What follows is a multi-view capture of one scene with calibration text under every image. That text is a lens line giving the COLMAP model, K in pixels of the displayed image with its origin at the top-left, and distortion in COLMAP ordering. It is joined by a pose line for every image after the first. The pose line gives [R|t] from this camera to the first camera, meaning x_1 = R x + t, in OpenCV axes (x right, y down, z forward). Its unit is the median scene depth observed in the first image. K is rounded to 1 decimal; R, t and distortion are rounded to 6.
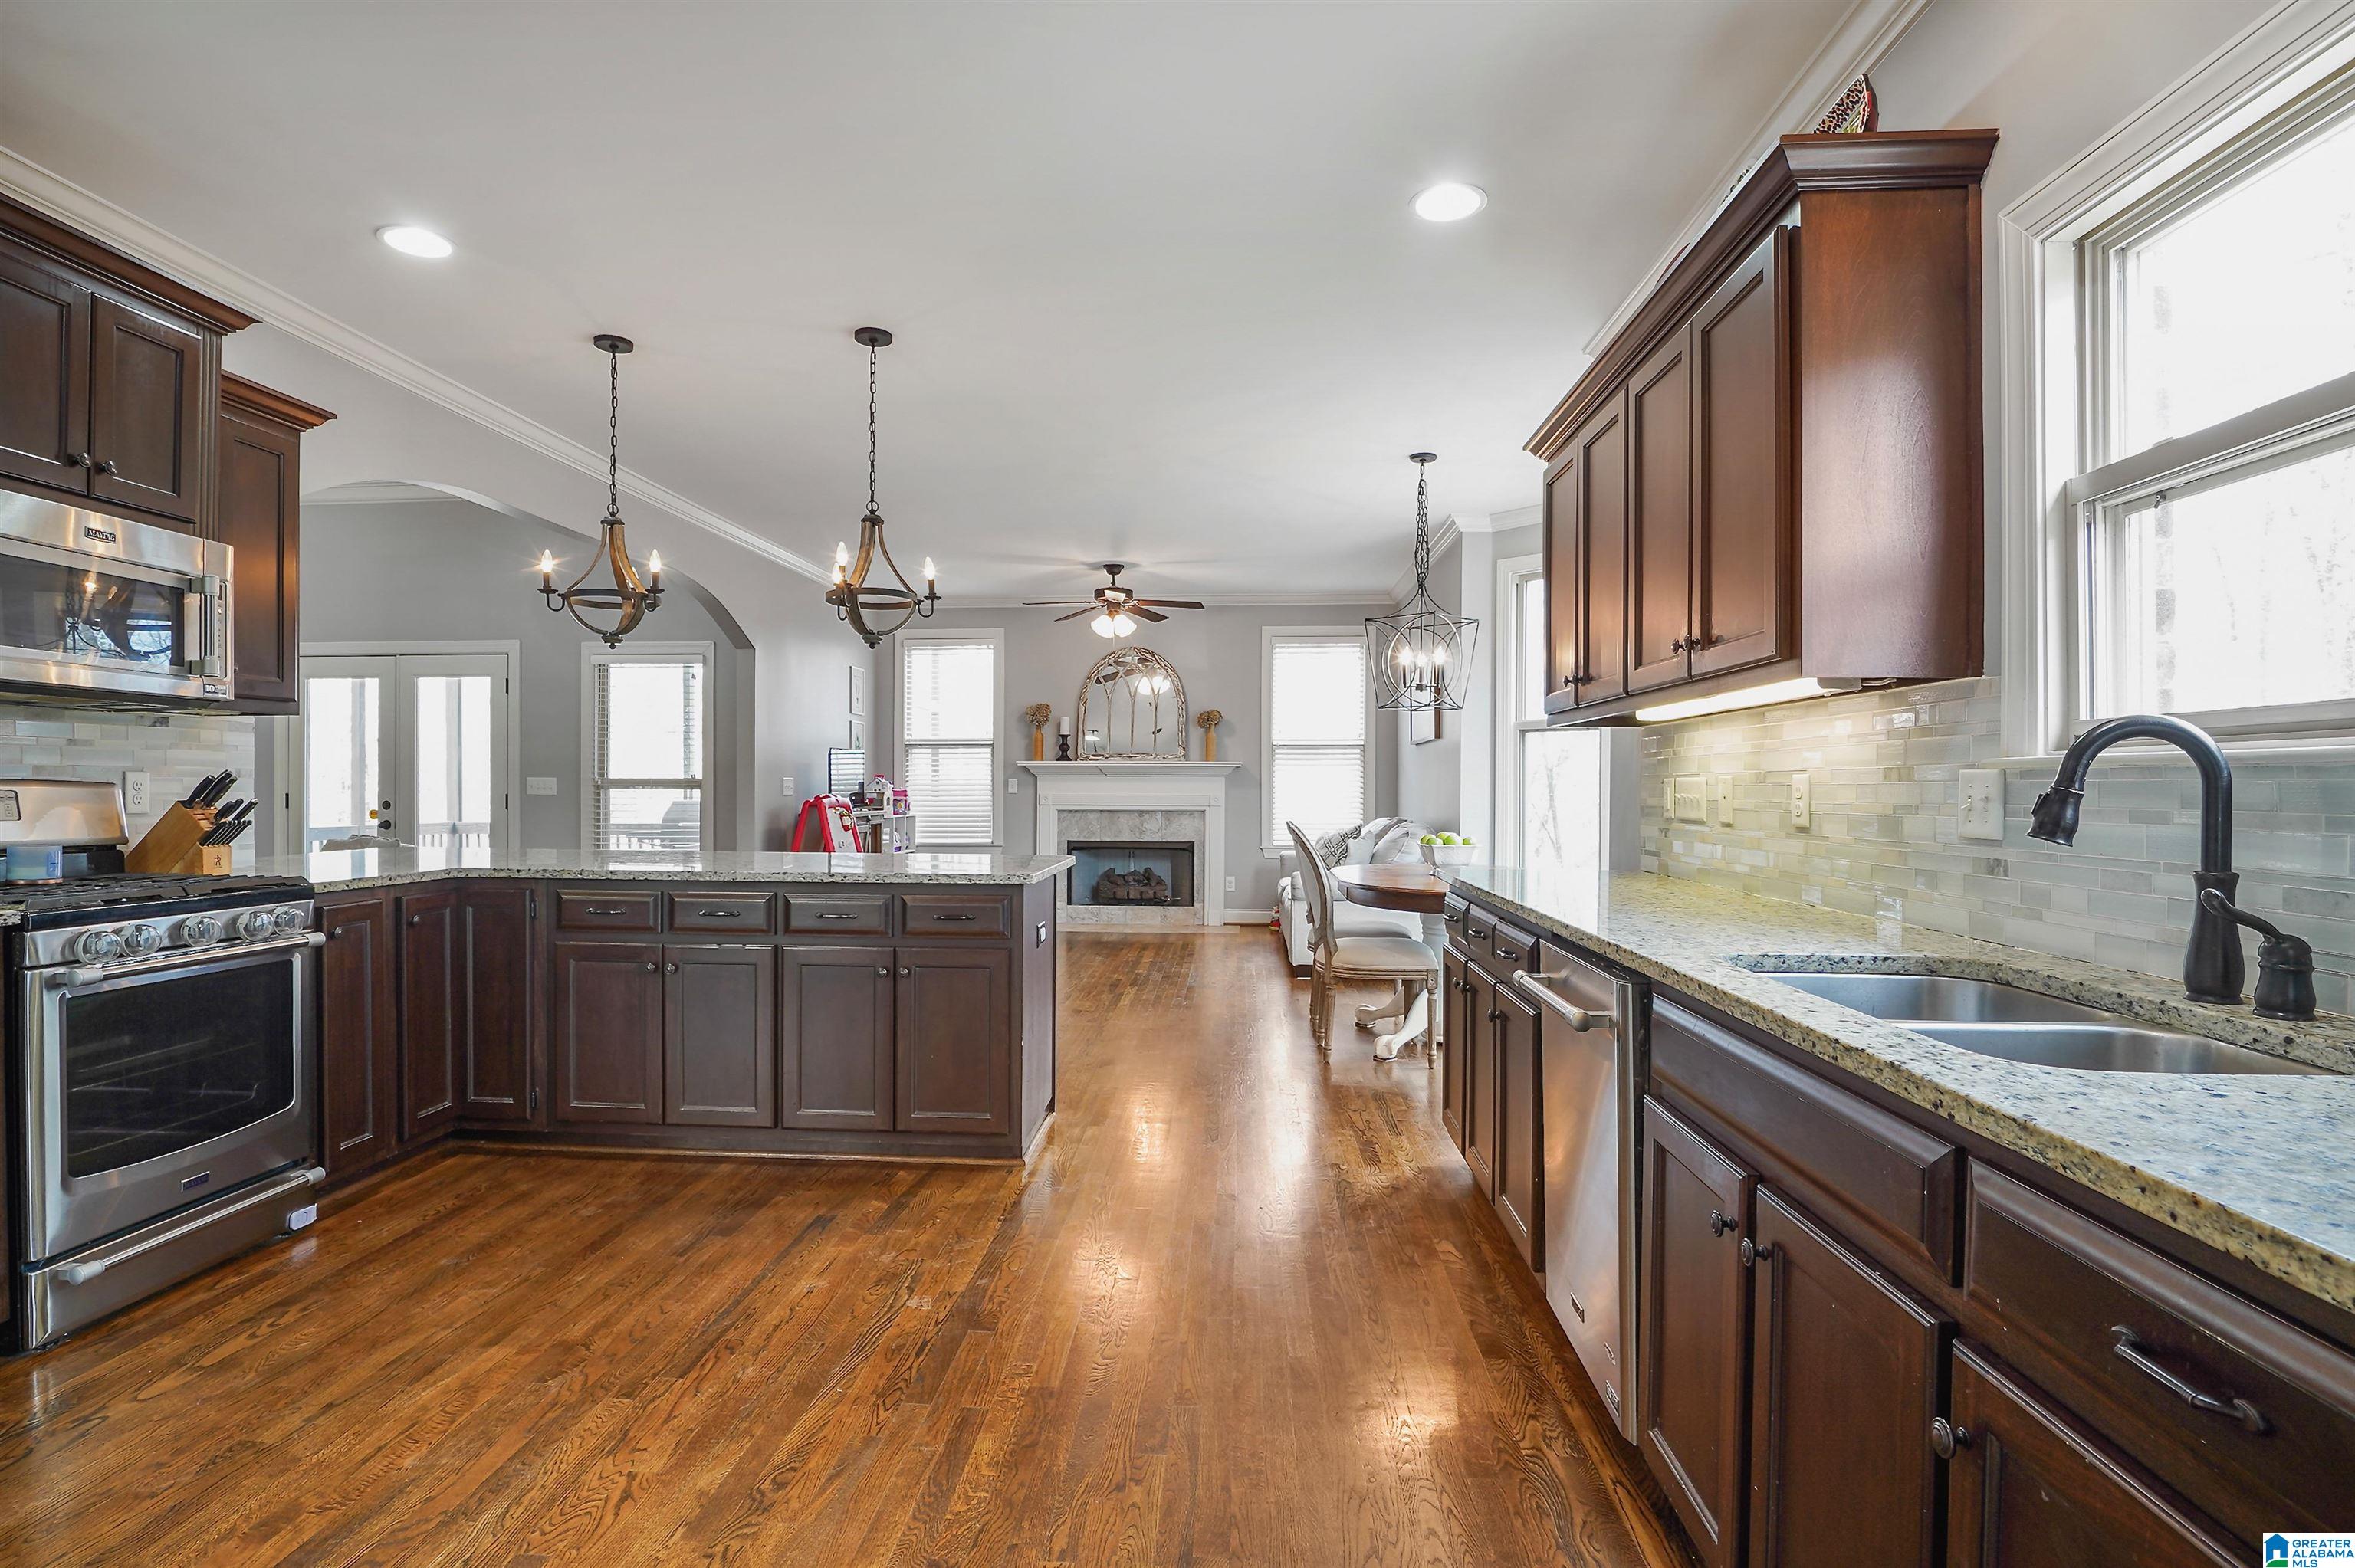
lens RADIAL K [[1174.7, 0, 1170.3], [0, 1174.7, 794.6], [0, 0, 1]] dist [-0.024312, -0.002337]
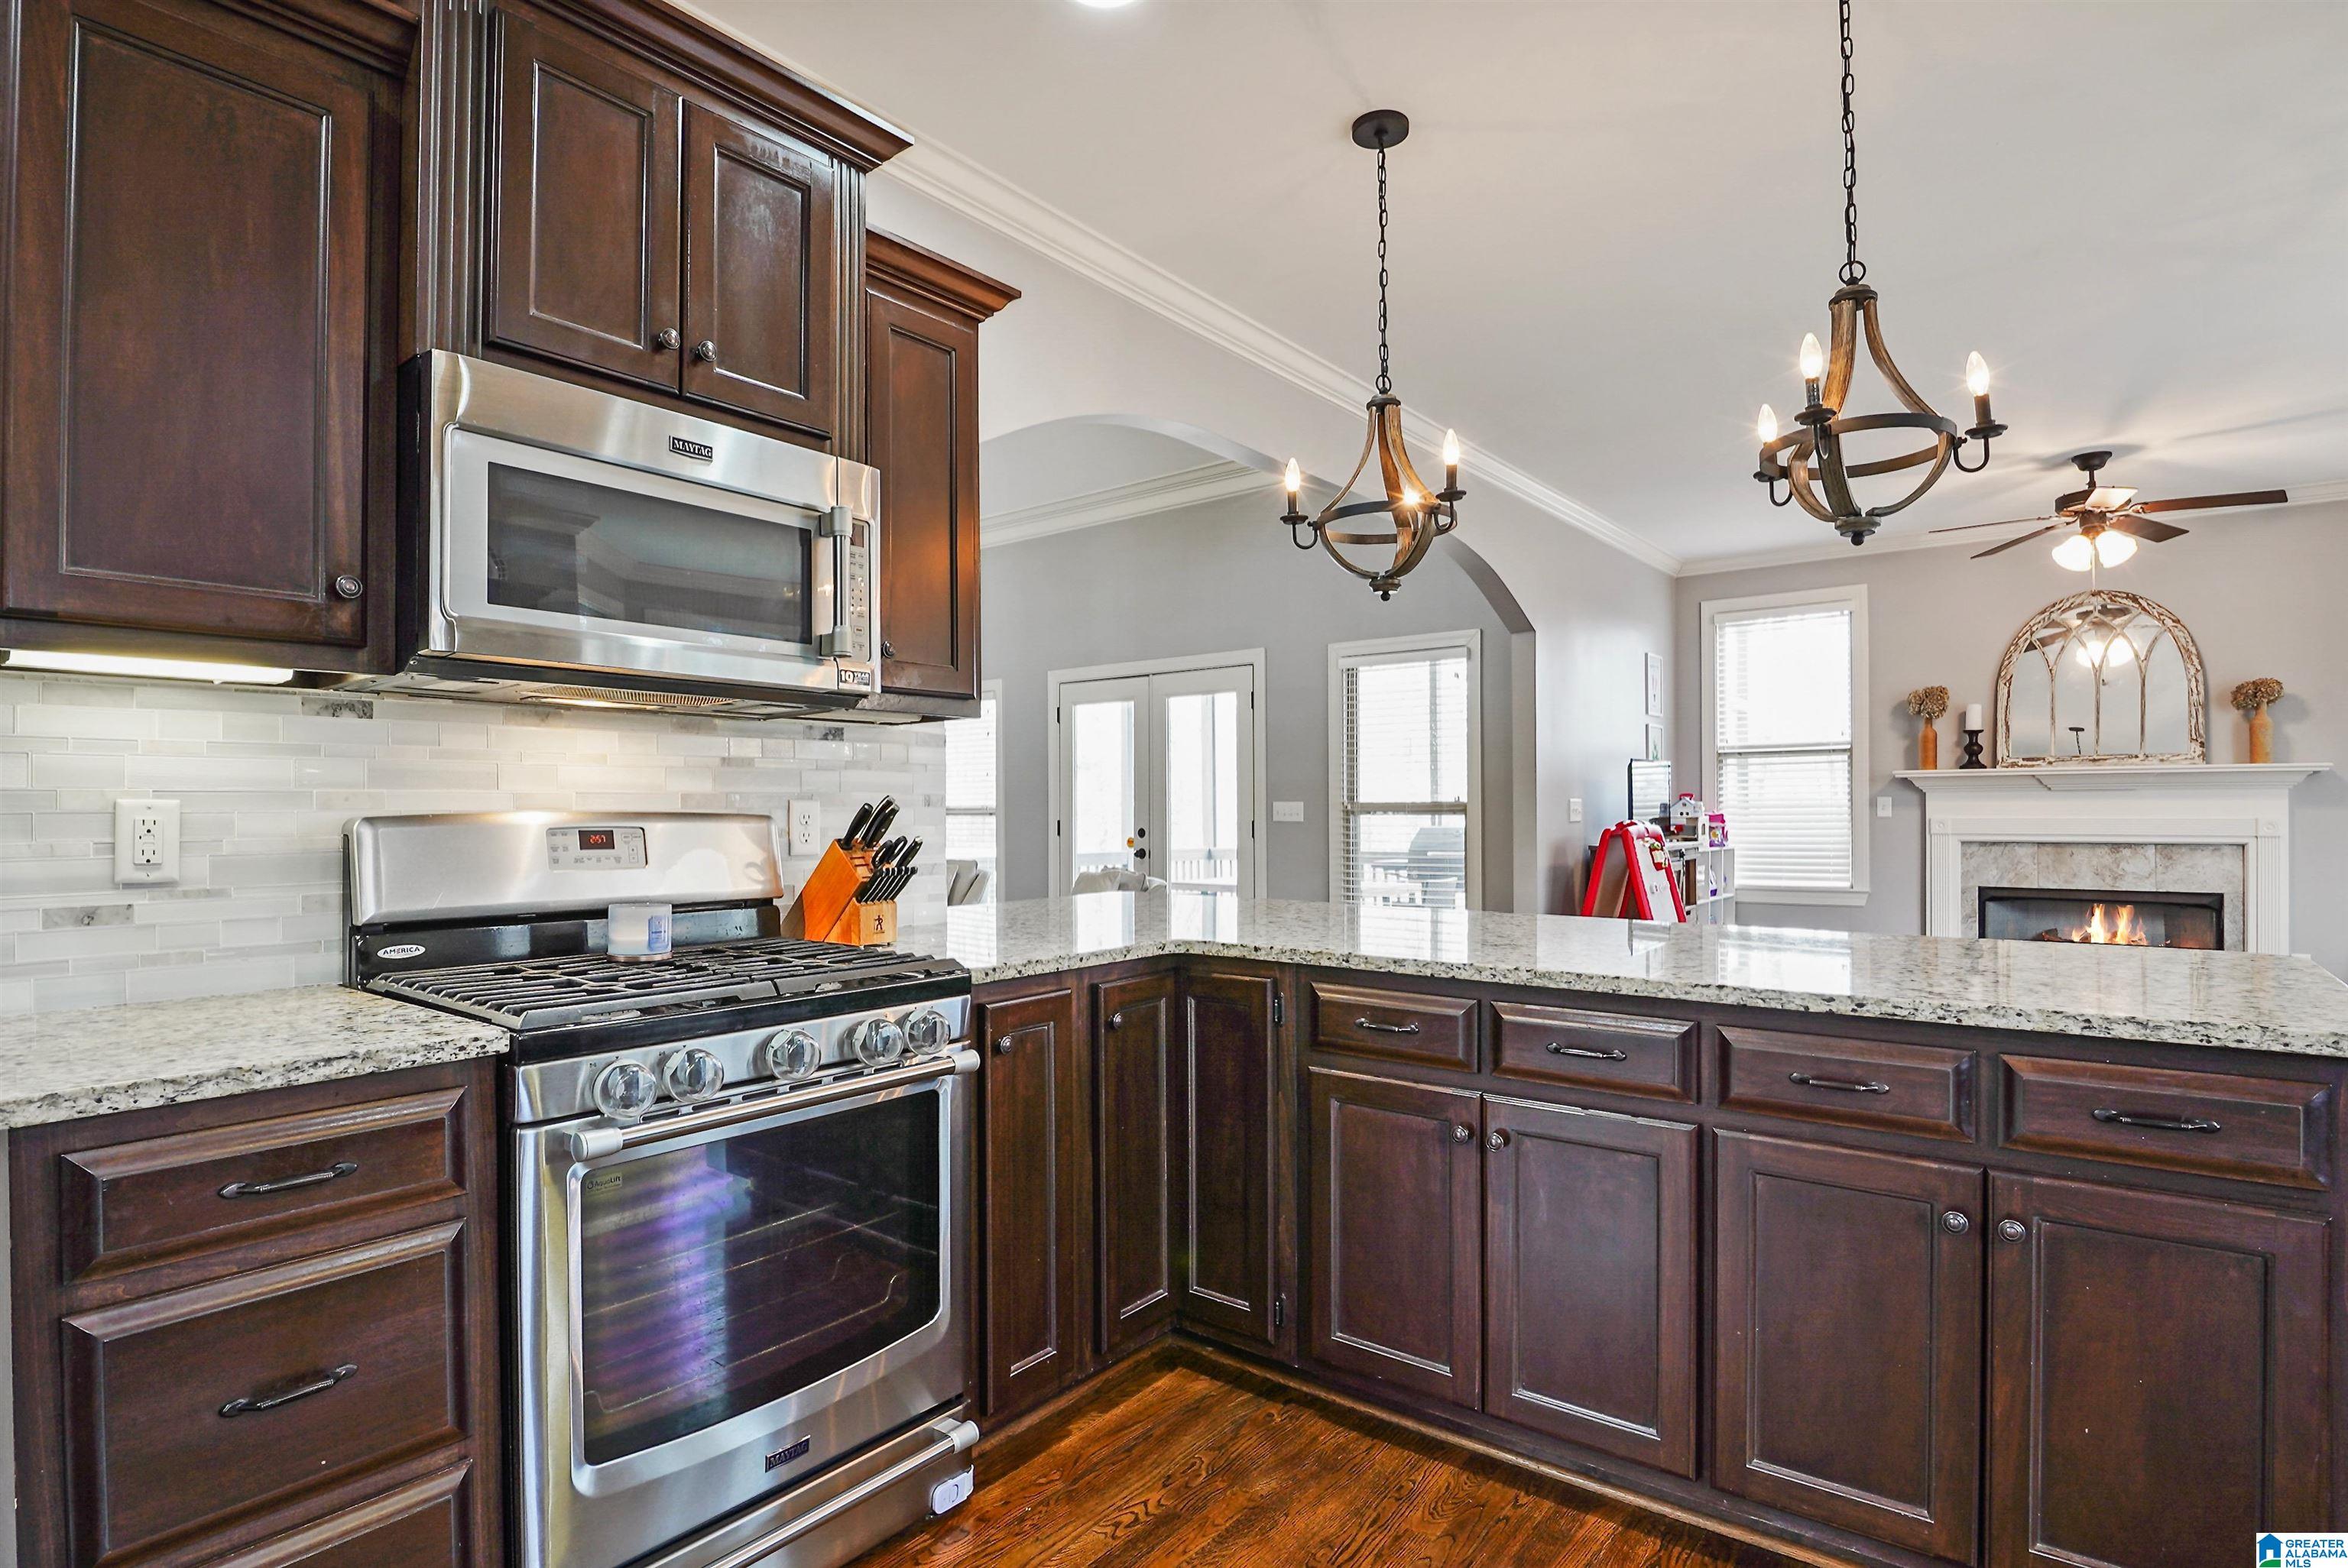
lens RADIAL K [[1171.2, 0, 1166.9], [0, 1171.2, 794.5], [0, 0, 1]] dist [-0.024312, -0.002337]
pose [[0.826719, -0.014889, -0.562417, -0.226106], [0.004340, 0.999789, -0.020089, -0.005812], [0.562598, 0.014168, 0.826609, 0.418998]]
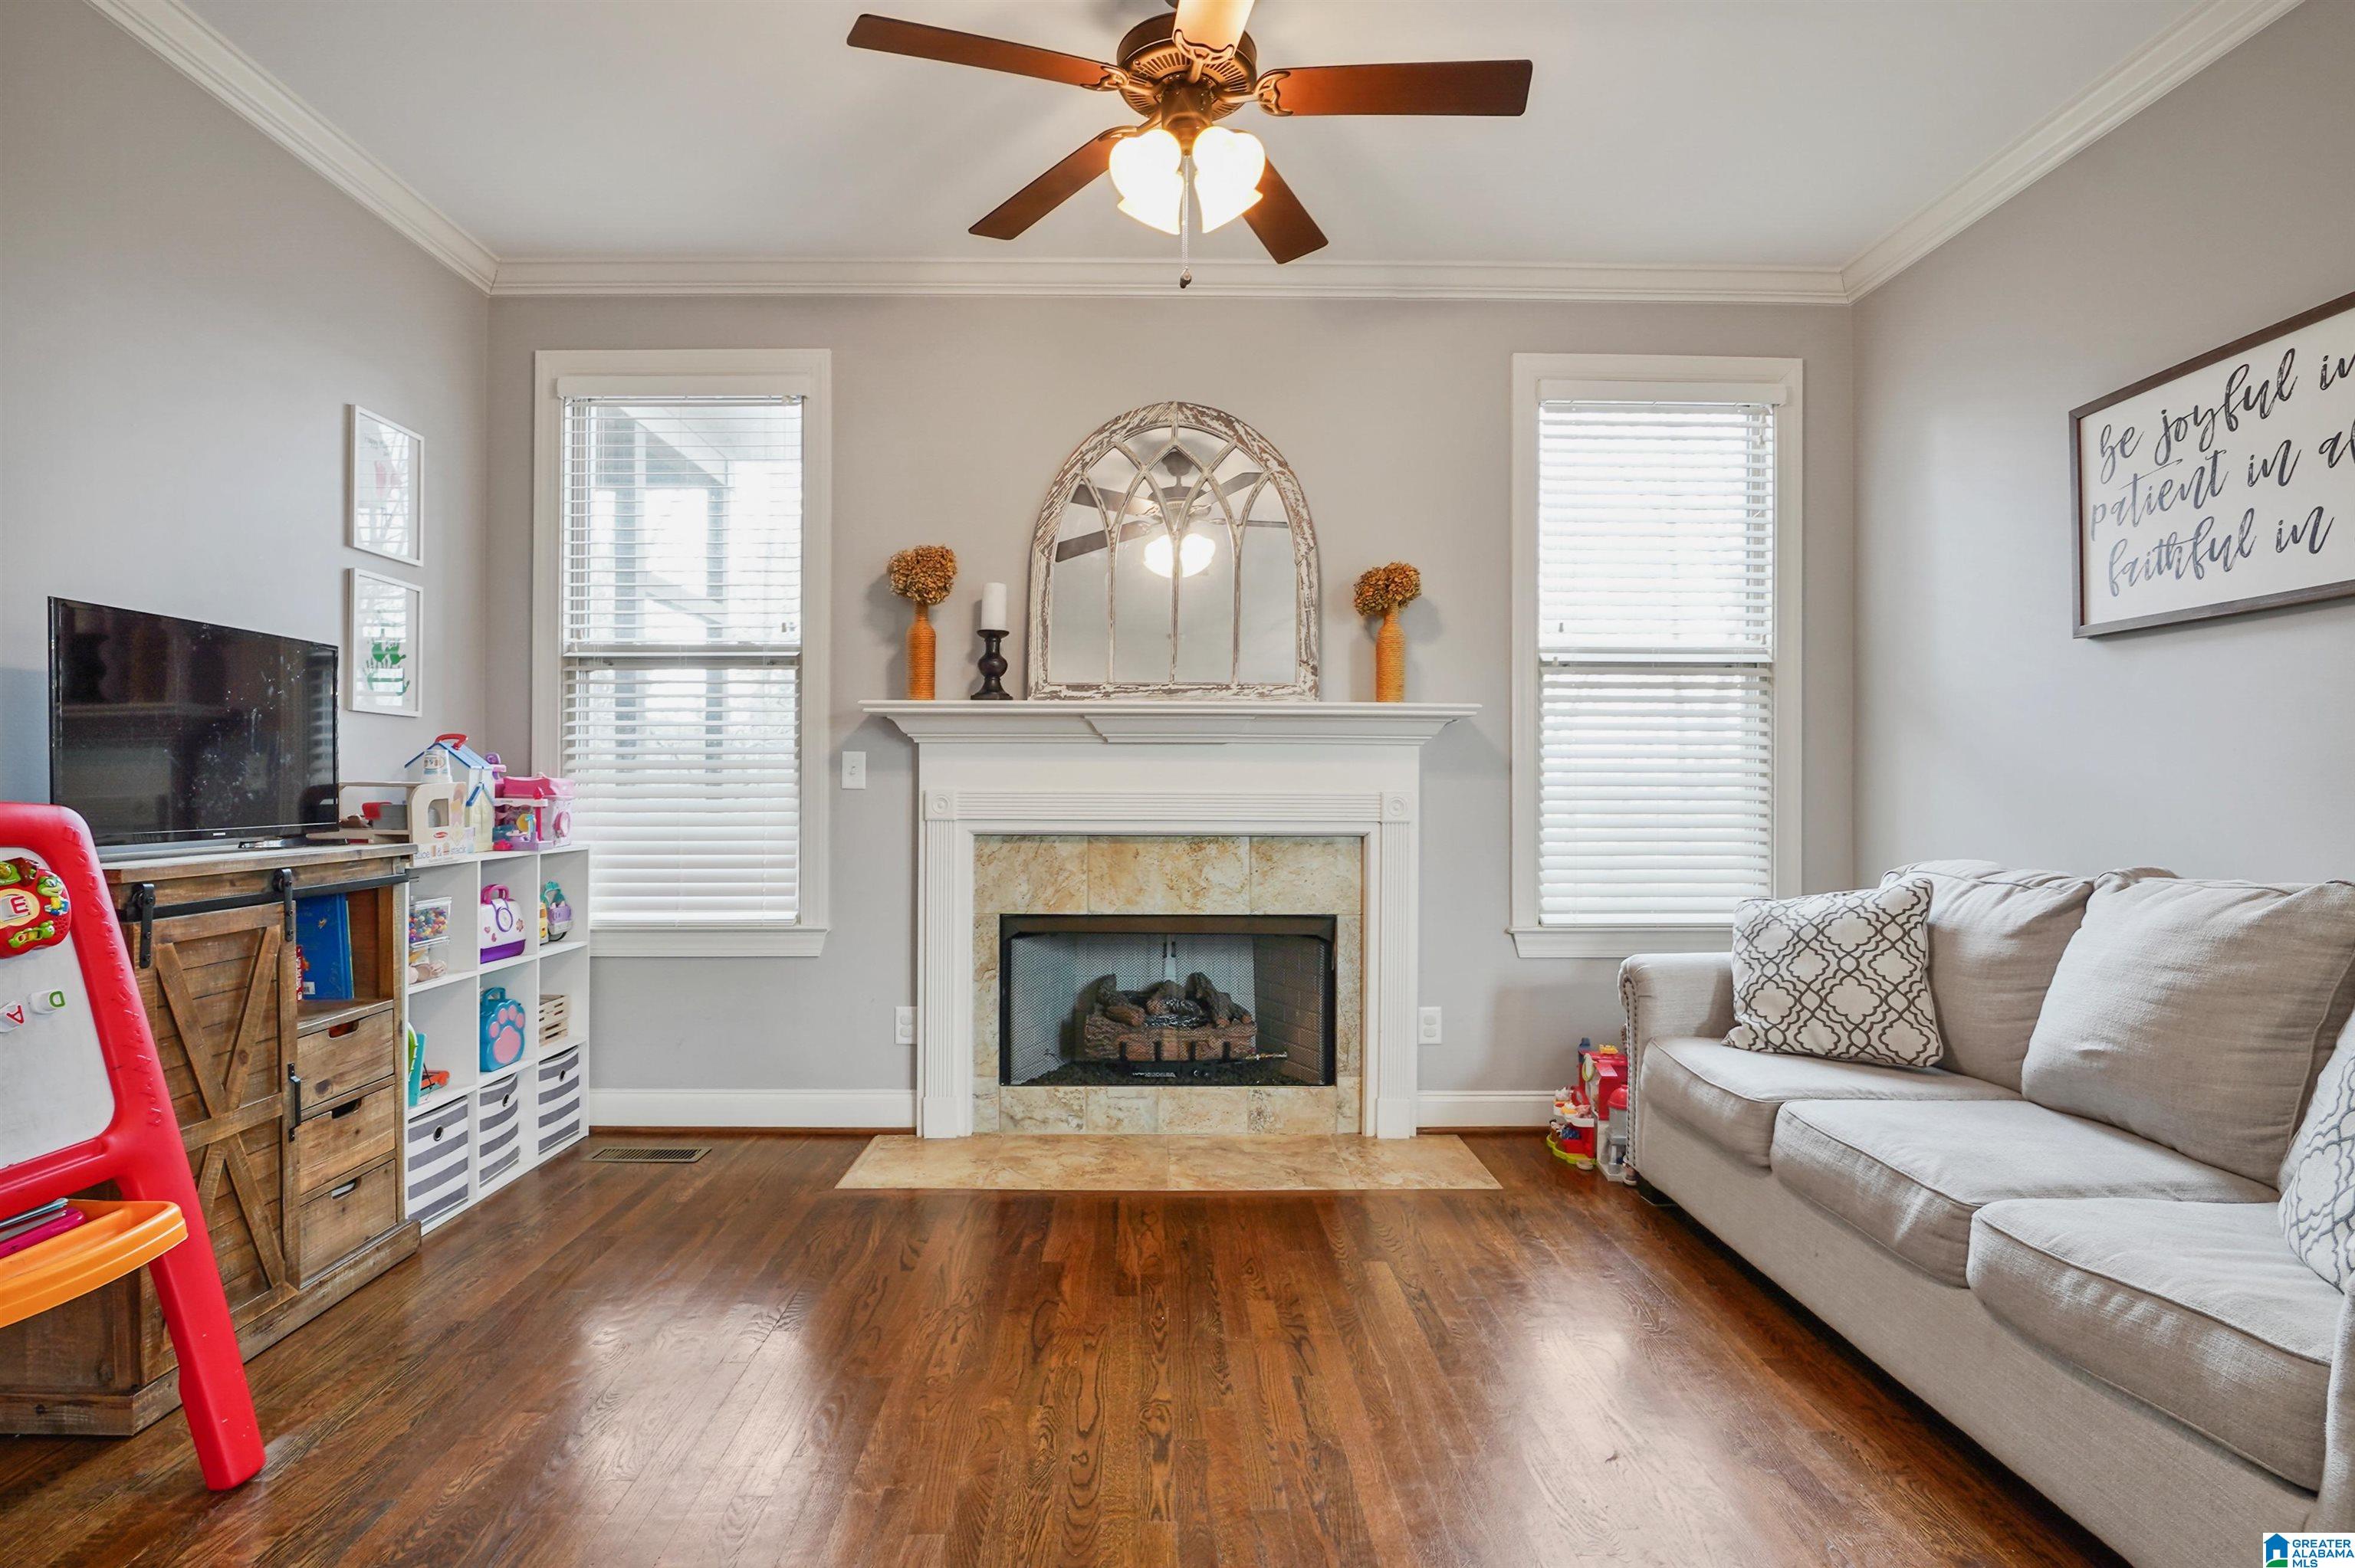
lens RADIAL K [[1159.5, 0, 1173.7], [0, 1159.5, 792.2], [0, 0, 1]] dist [-0.028452, 0.000727]
pose [[0.996206, 0.000531, 0.087027, -0.147222], [-0.000076, 0.999986, -0.005239, 0.004420], [-0.087029, 0.005212, 0.996192, 1.424692]]
